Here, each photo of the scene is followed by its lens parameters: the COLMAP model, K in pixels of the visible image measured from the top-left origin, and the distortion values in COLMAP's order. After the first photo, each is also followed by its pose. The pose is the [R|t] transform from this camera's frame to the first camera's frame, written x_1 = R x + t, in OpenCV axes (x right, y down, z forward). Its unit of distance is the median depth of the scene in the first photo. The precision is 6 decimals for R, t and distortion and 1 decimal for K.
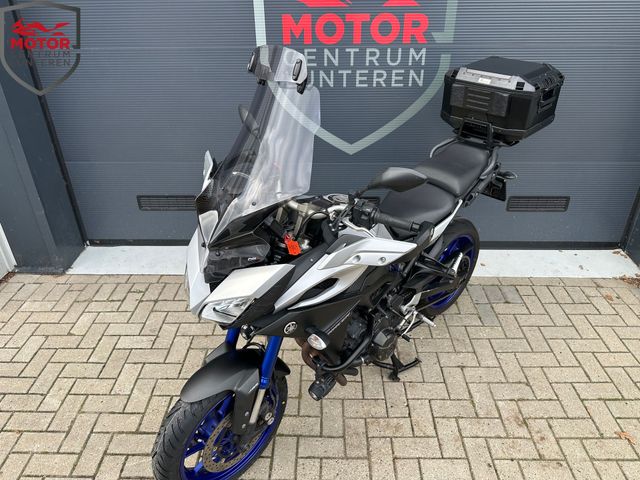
lens RADIAL K [[451.7, 0, 321.2], [0, 451.7, 239.4], [0, 0, 1]] dist [0.022851, -0.037849]
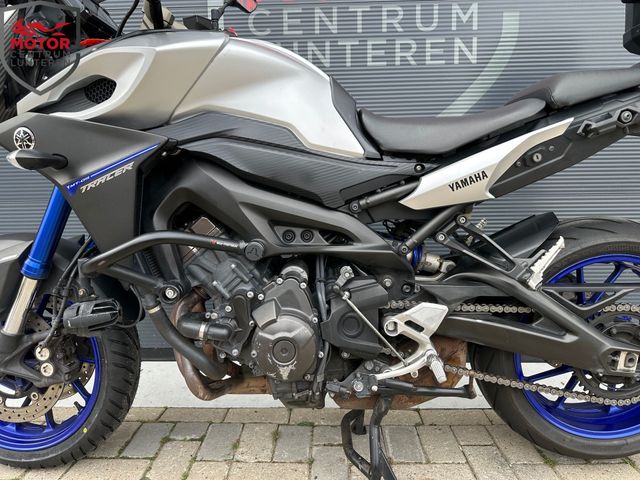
lens RADIAL K [[451.7, 0, 318.1], [0, 451.7, 238.5], [0, 0, 1]] dist [0.022851, -0.037849]
pose [[0.999943, -0.003378, -0.010158, 0.016759], [-0.000969, 0.916461, -0.400124, 0.121940], [0.010661, 0.400110, 0.916405, 0.551691]]
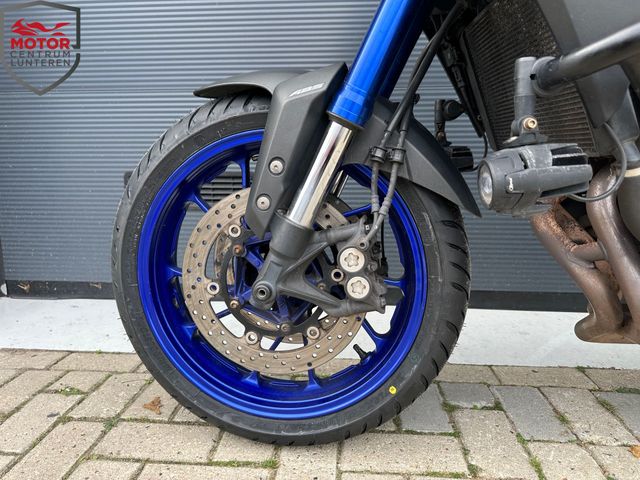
lens RADIAL K [[451.7, 0, 317.1], [0, 451.7, 235.9], [0, 0, 1]] dist [0.022851, -0.037849]
pose [[0.998279, 0.016370, -0.056306, -0.228446], [-0.034565, 0.939952, -0.339553, 0.123943], [0.047367, 0.340915, 0.938900, 0.723507]]
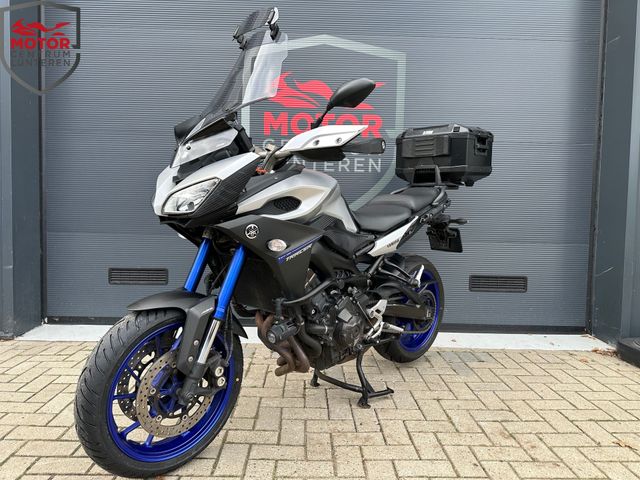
lens RADIAL K [[451.7, 0, 319.9], [0, 451.7, 240.6], [0, 0, 1]] dist [0.022851, -0.037849]
pose [[0.998638, 0.030398, 0.042400, 0.022873], [-0.007811, 0.890678, -0.454567, 0.361437], [-0.051583, 0.453617, 0.889703, 0.051038]]
